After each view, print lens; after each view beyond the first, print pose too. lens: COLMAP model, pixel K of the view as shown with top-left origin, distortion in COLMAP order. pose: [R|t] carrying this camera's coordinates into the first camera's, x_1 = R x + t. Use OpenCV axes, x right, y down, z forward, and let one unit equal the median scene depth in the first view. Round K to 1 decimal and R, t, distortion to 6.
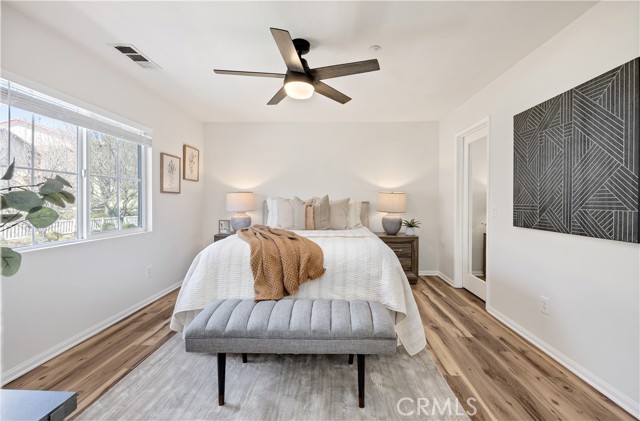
lens RADIAL K [[274.0, 0, 320.7], [0, 274.0, 203.3], [0, 0, 1]] dist [0.000136, 0.000176]
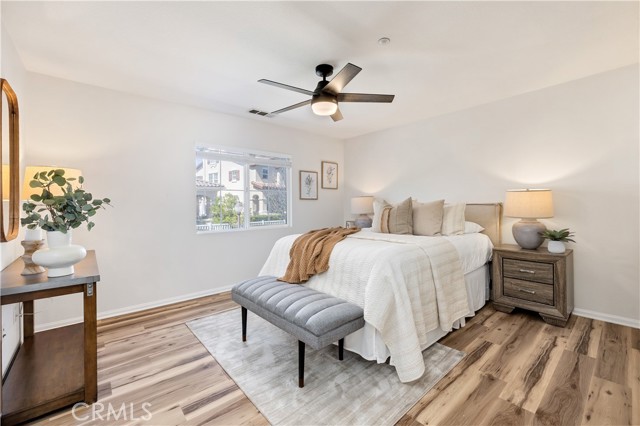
lens RADIAL K [[271.3, 0, 318.5], [0, 271.3, 204.9], [0, 0, 1]] dist [-0.000070, 0.000226]
pose [[0.678638, -0.010635, -0.734396, 0.511472], [0.007628, 0.999943, -0.007432, -0.000139], [0.734433, -0.000558, 0.678681, 0.145585]]
